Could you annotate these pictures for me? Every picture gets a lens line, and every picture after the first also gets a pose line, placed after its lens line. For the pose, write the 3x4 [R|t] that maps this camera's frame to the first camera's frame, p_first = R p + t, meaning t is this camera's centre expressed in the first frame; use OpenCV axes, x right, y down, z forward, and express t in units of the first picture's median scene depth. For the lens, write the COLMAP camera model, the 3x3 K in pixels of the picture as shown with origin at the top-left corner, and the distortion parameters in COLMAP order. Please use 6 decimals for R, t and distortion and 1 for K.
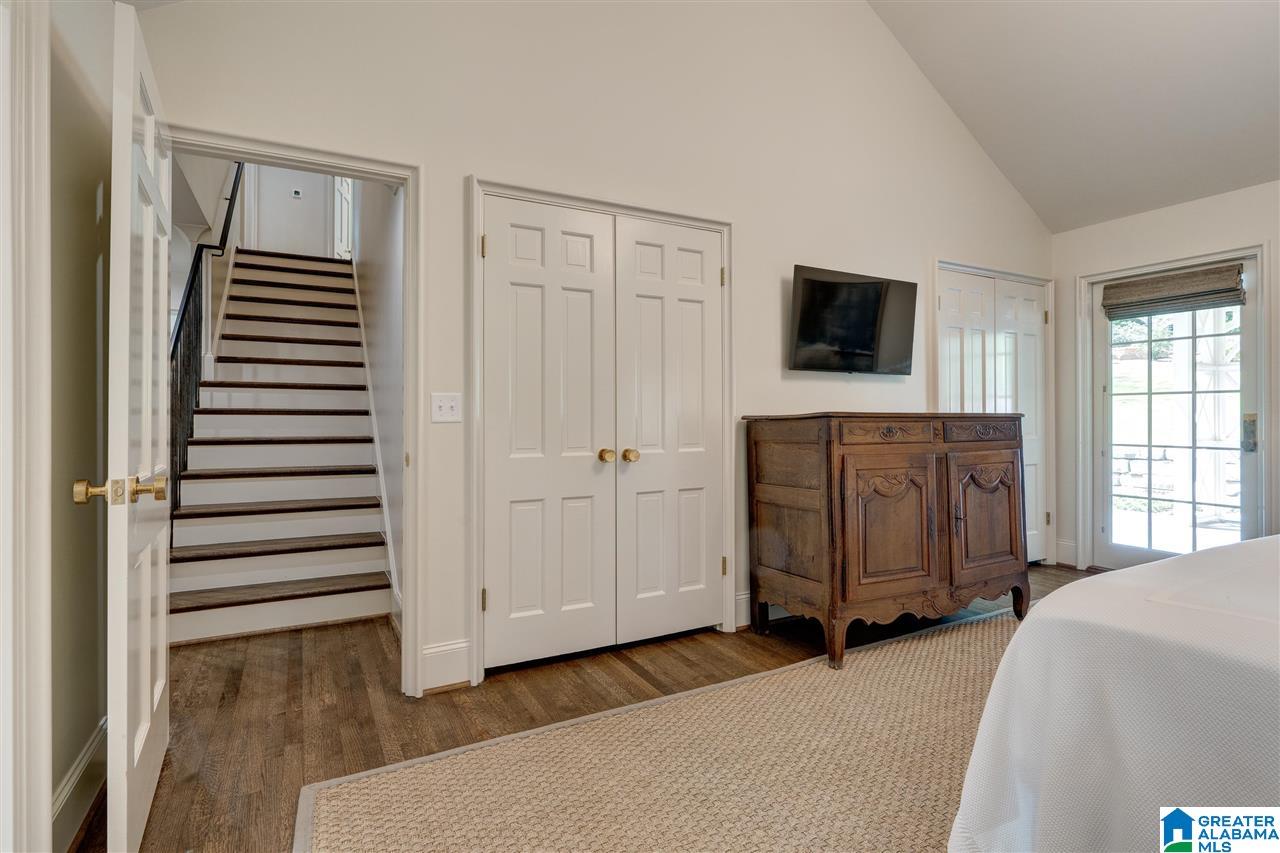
lens RADIAL K [[626.1, 0, 638.2], [0, 626.1, 416.2], [0, 0, 1]] dist [0.000730, 0.000347]
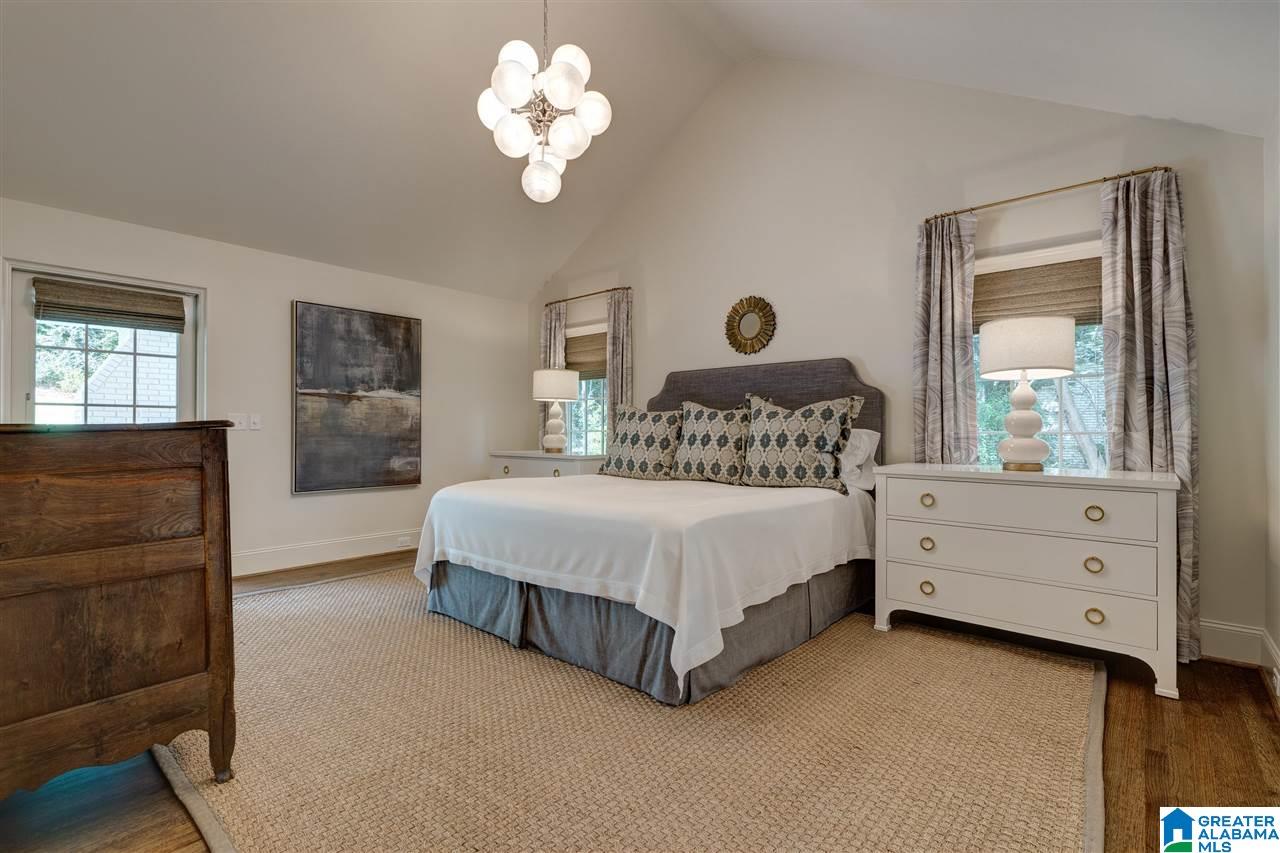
lens RADIAL K [[575.6, 0, 653.3], [0, 575.6, 423.8], [0, 0, 1]] dist [-0.001774, -0.000183]
pose [[-0.352265, 0.011588, 0.935829, -0.324318], [-0.003046, 0.999904, -0.013528, 0.002180], [-0.935895, -0.007616, -0.352196, 0.525506]]
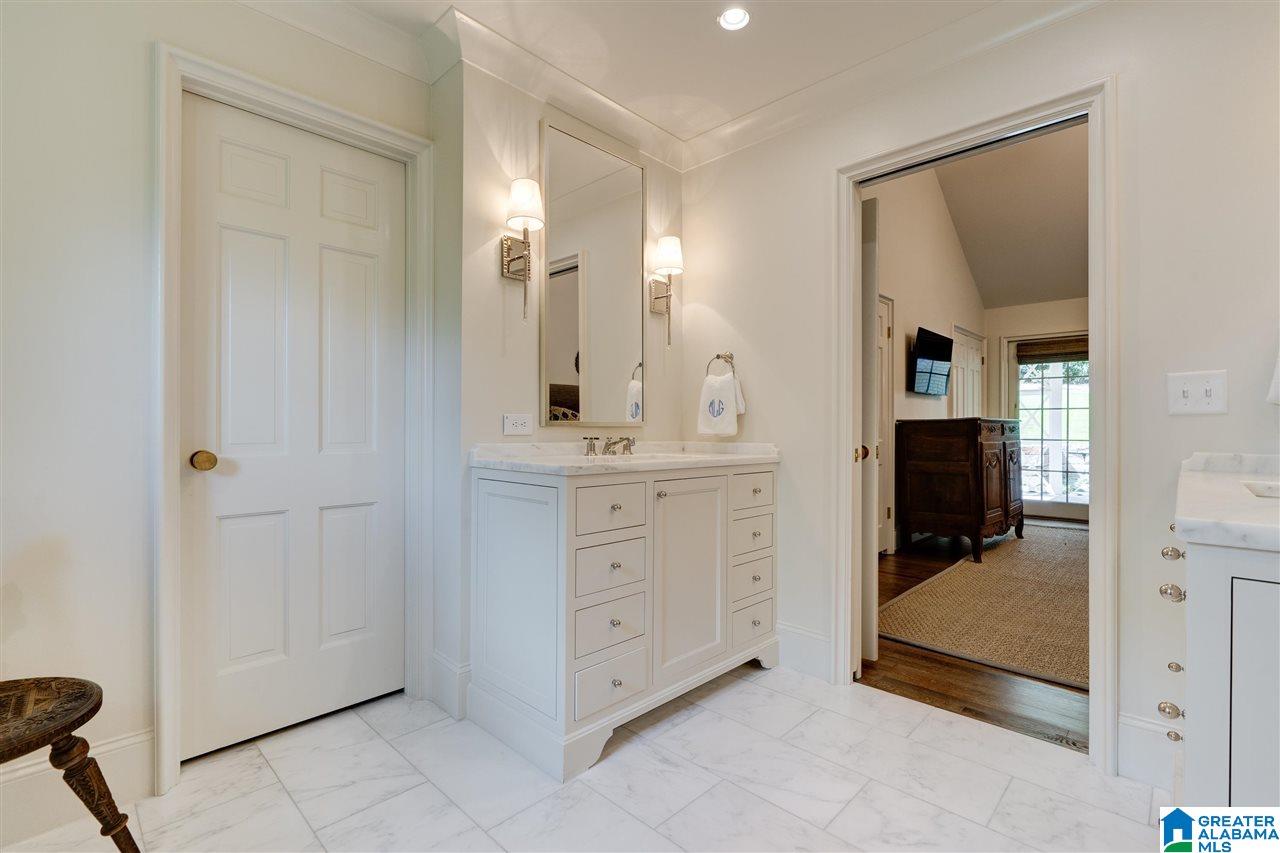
lens RADIAL K [[575.6, 0, 653.3], [0, 575.6, 423.8], [0, 0, 1]] dist [-0.001774, -0.000183]
pose [[0.950338, 0.005756, 0.311167, -0.714913], [-0.006209, 0.999981, 0.000465, 0.011081], [-0.311158, -0.002374, 0.950355, -0.168790]]
